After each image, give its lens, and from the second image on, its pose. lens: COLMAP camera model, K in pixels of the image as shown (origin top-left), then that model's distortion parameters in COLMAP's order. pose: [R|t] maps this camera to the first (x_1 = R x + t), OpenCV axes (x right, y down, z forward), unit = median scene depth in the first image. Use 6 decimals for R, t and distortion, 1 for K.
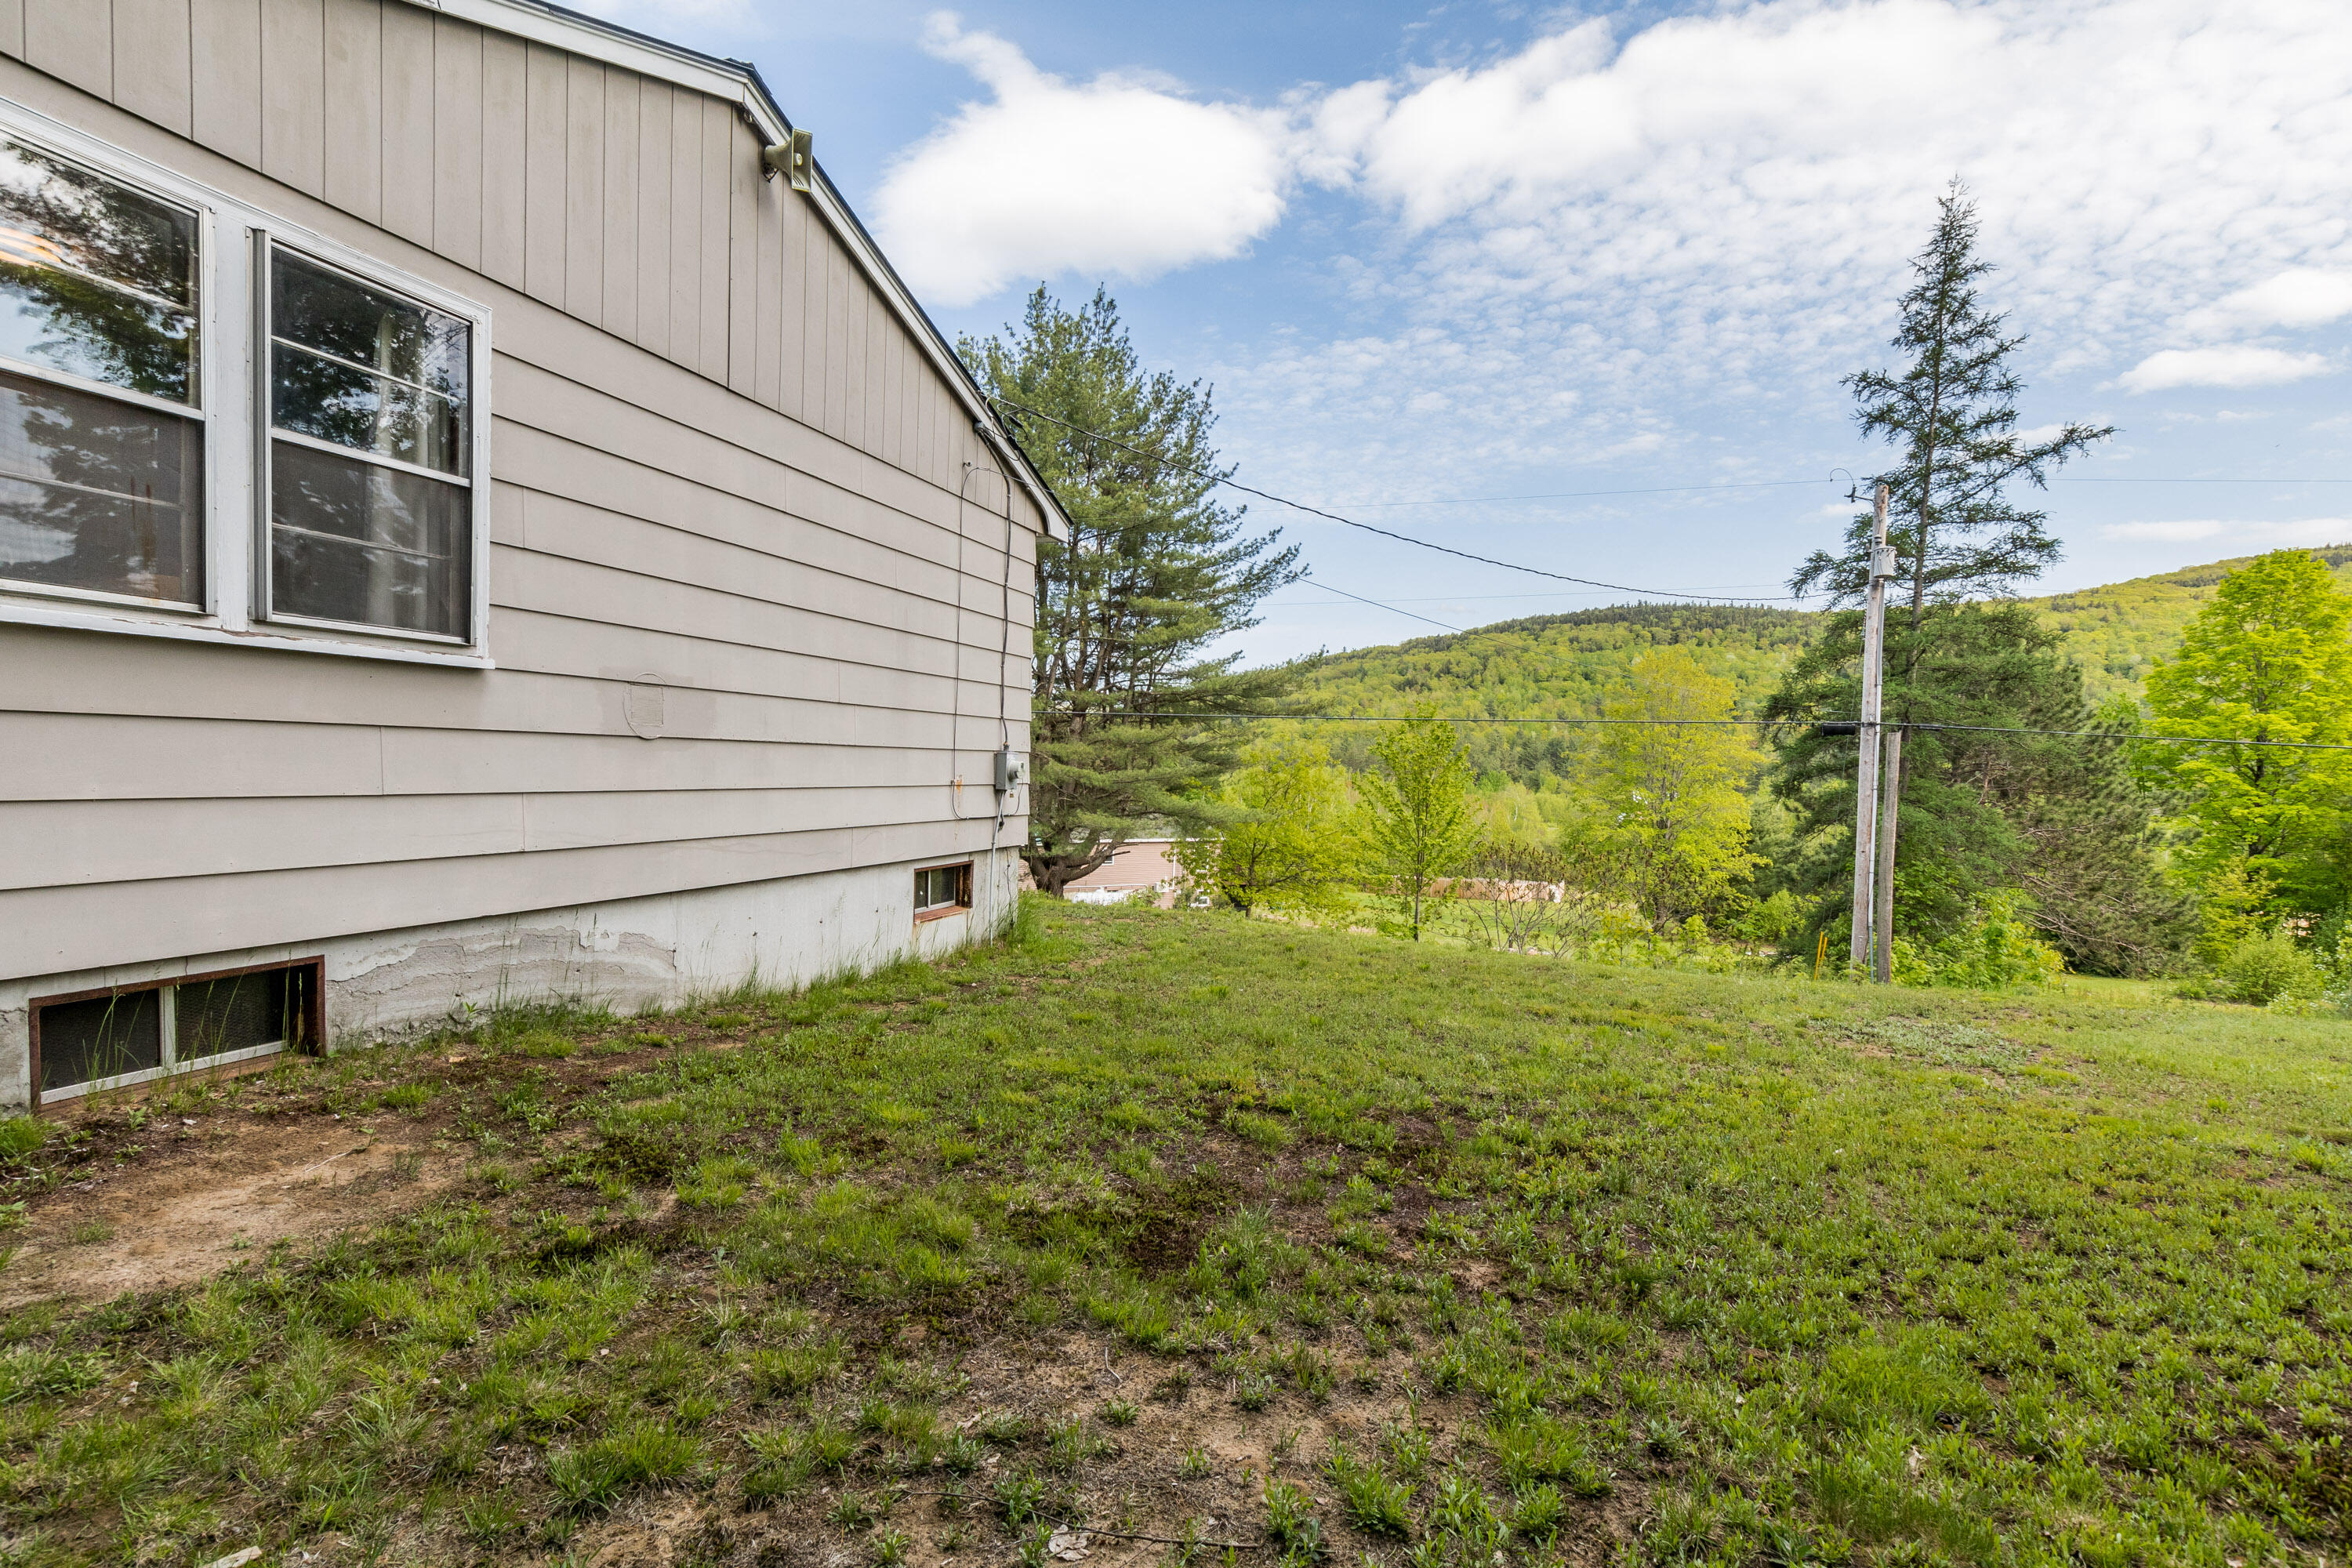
lens RADIAL K [[1121.5, 0, 1167.5], [0, 1121.5, 825.4], [0, 0, 1]] dist [0.002798, -0.002238]
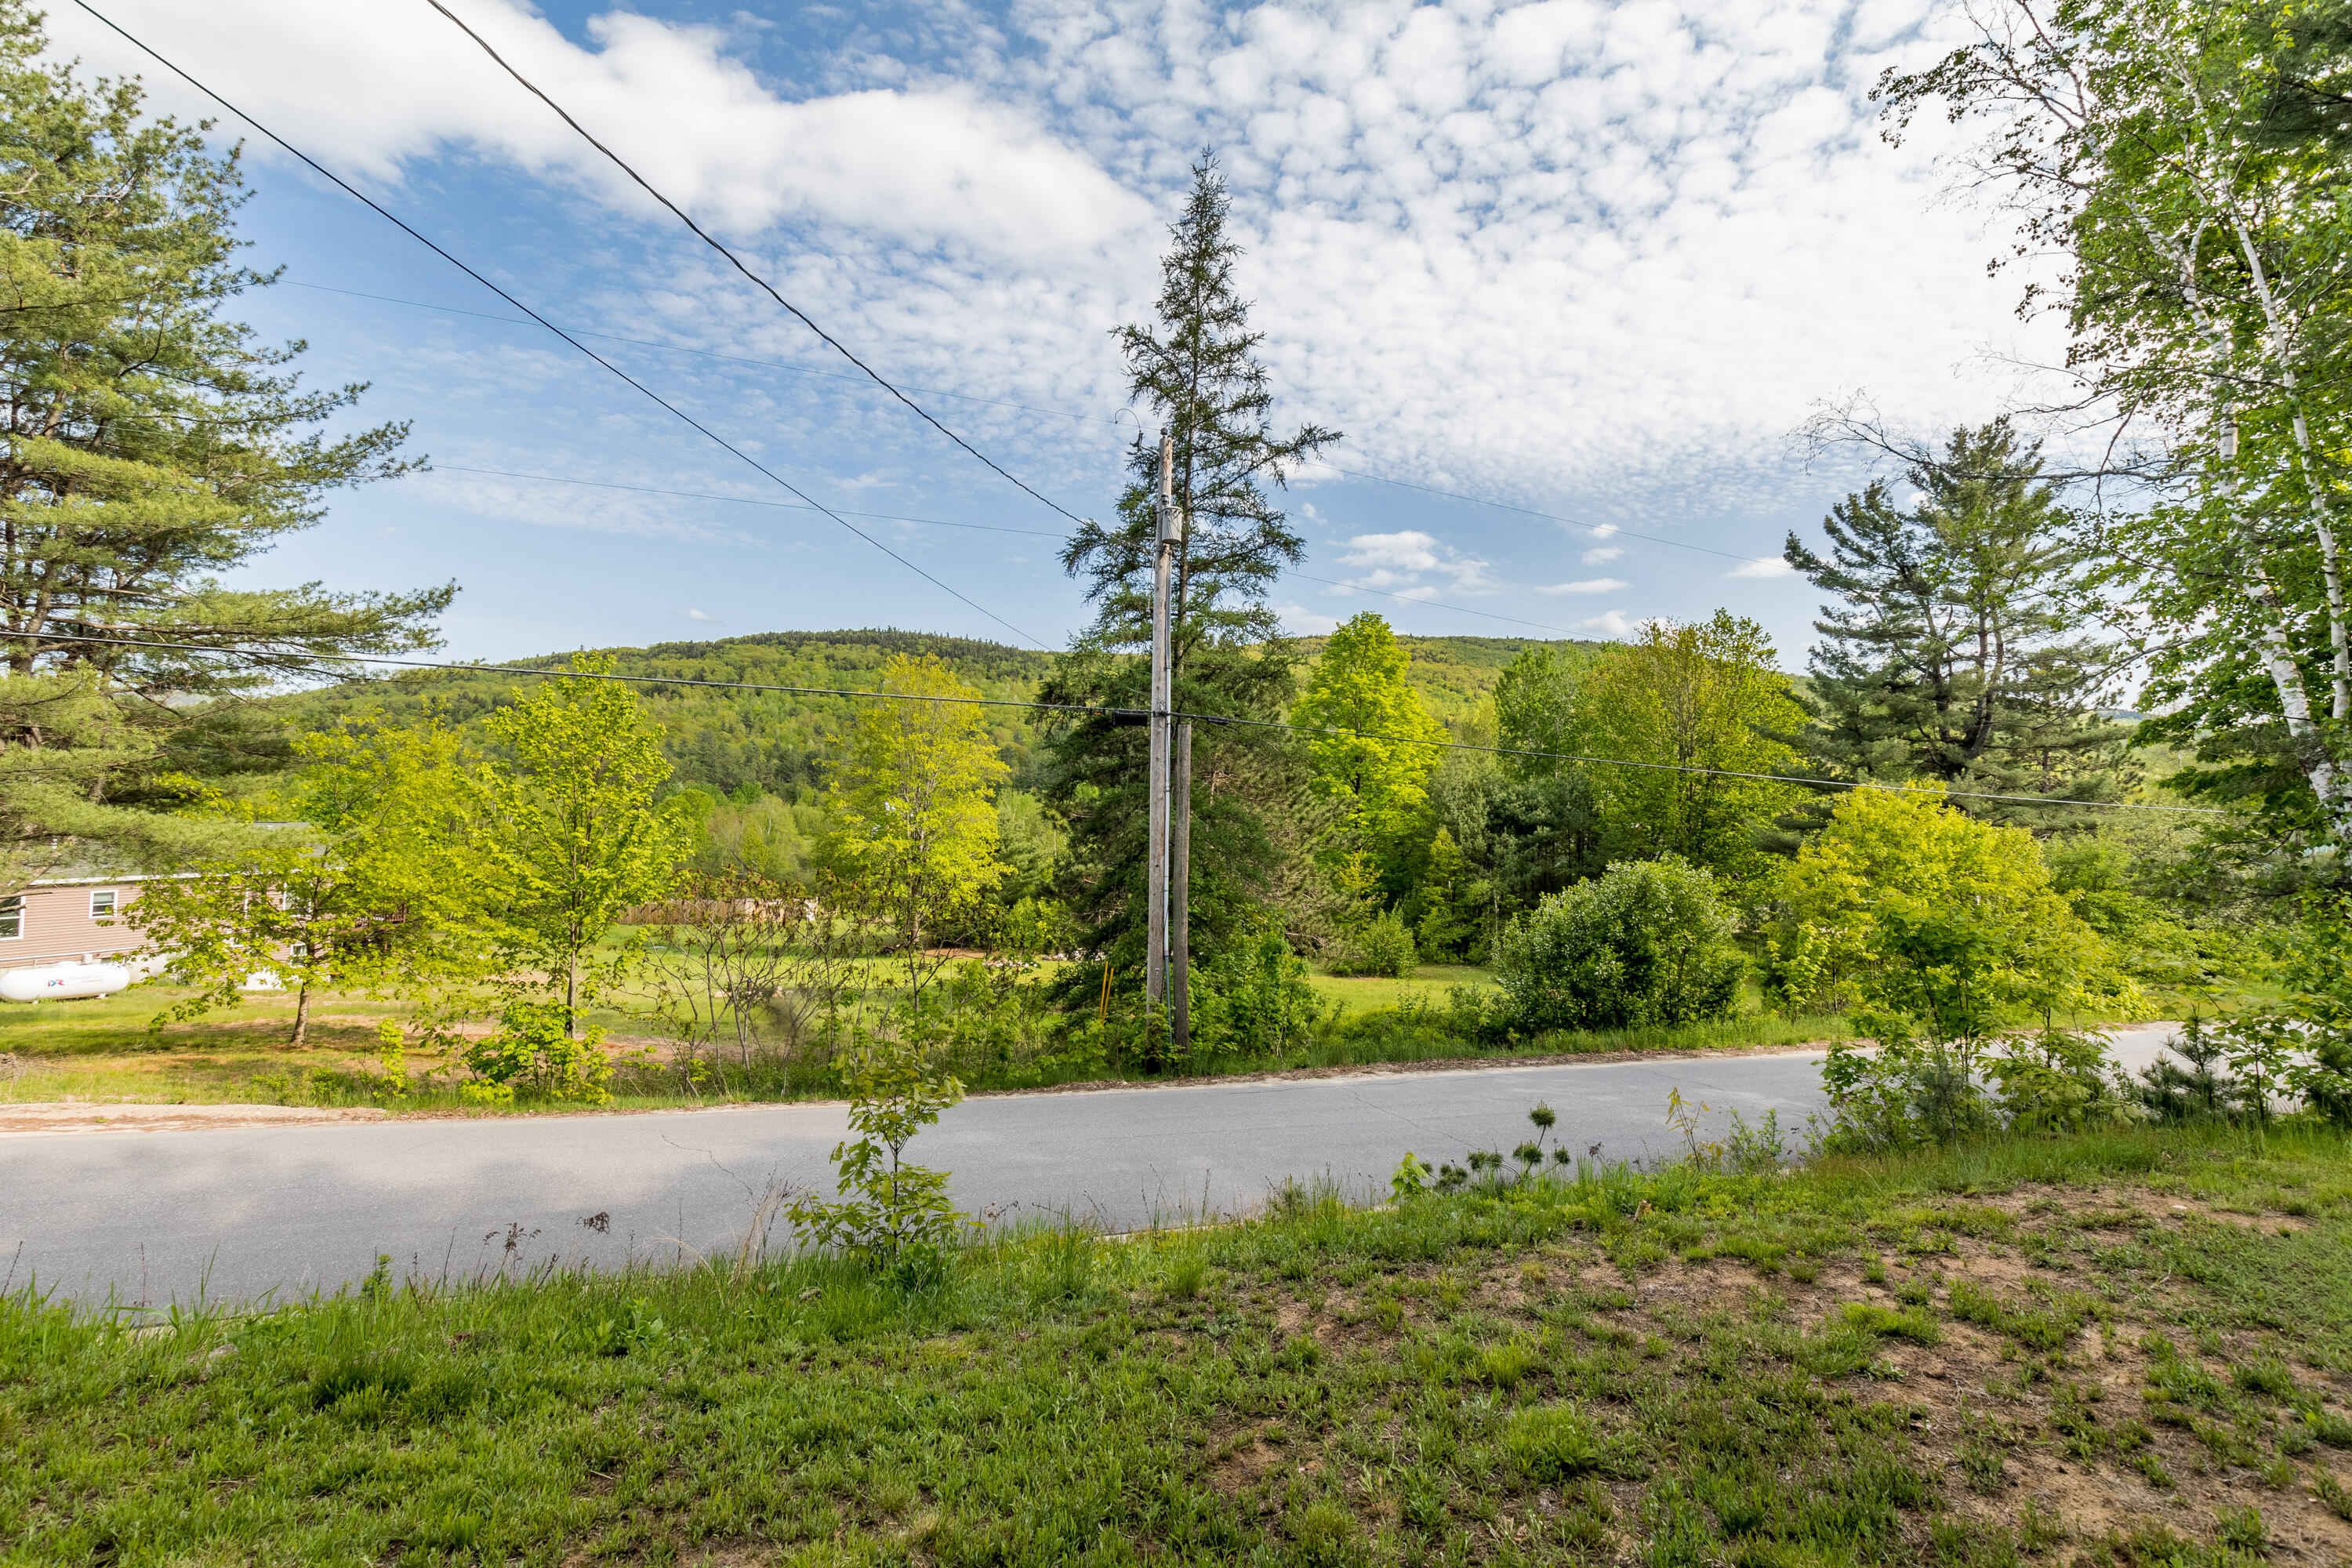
lens RADIAL K [[1121.5, 0, 1141.9], [0, 1121.5, 766.0], [0, 0, 1]] dist [0.002798, -0.002238]
pose [[0.814972, 0.016029, 0.579278, 0.108966], [0.021312, 0.998112, -0.057602, -0.002467], [-0.579108, 0.059290, 0.813092, 0.277656]]
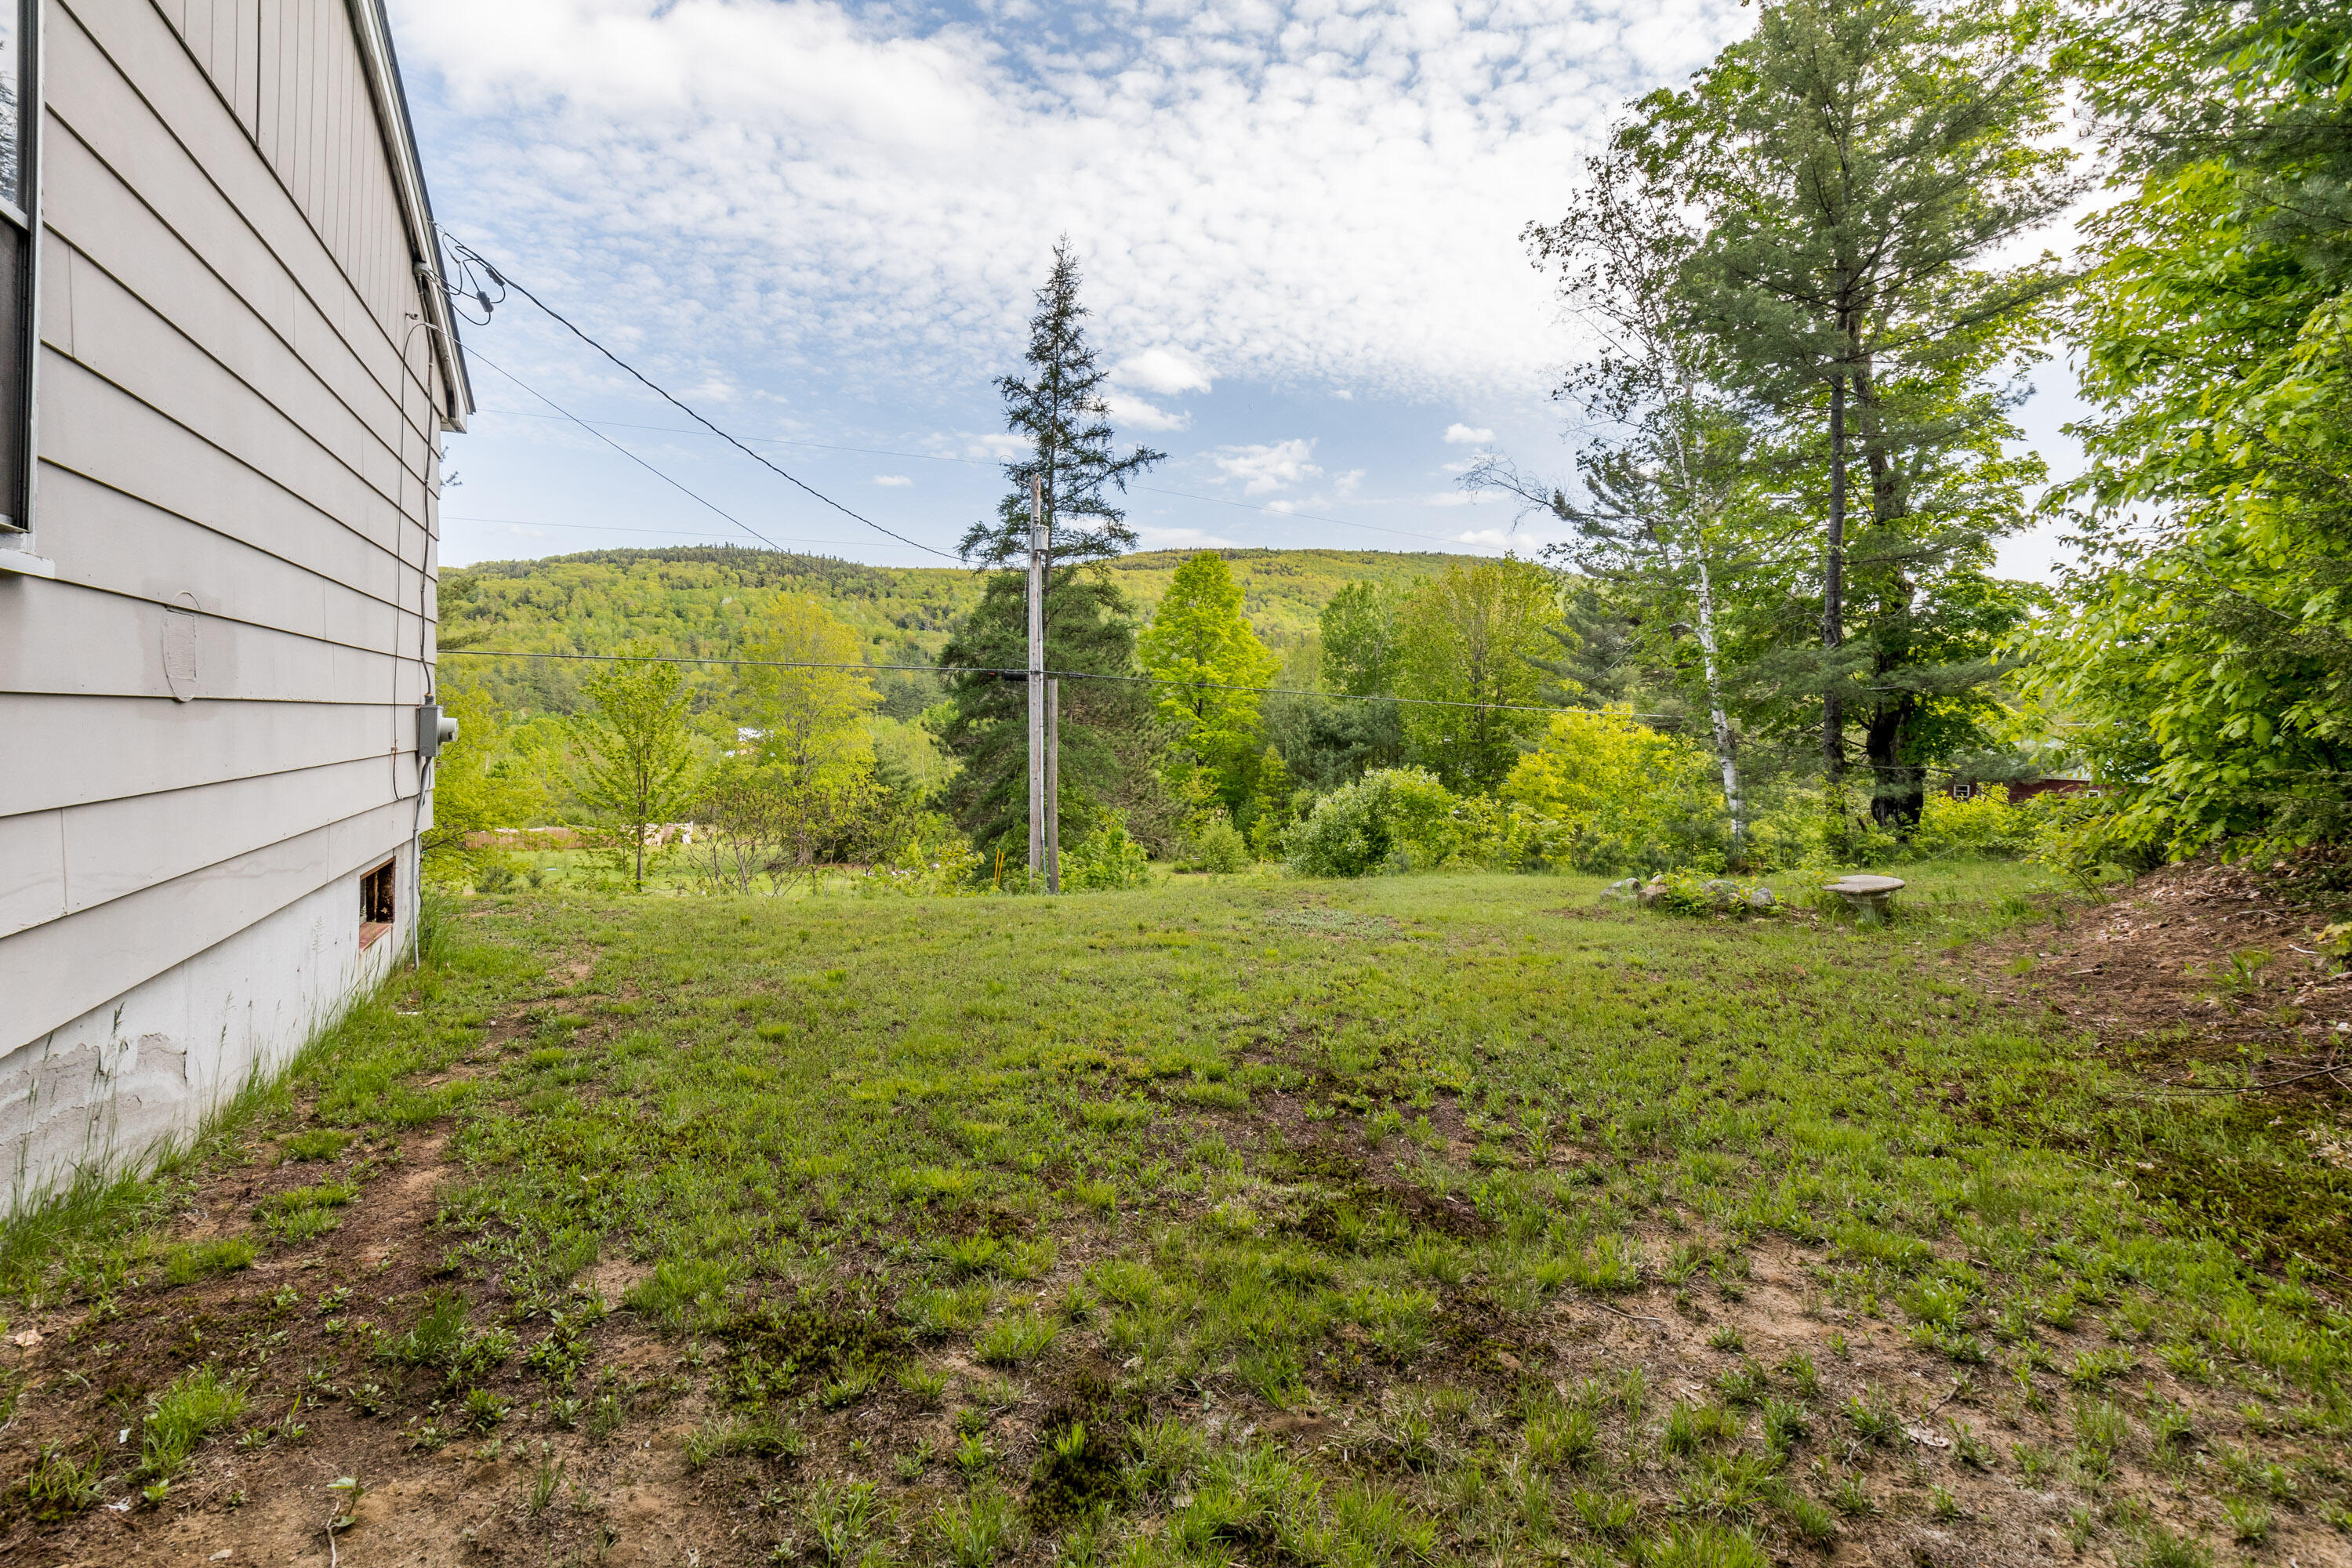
lens RADIAL K [[1121.5, 0, 1130.0], [0, 1121.5, 742.0], [0, 0, 1]] dist [0.002798, -0.002238]
pose [[0.741072, -0.026853, 0.670889, -0.089279], [0.039555, 0.999211, -0.003699, -0.006224], [-0.670260, 0.029278, 0.741549, 0.041337]]
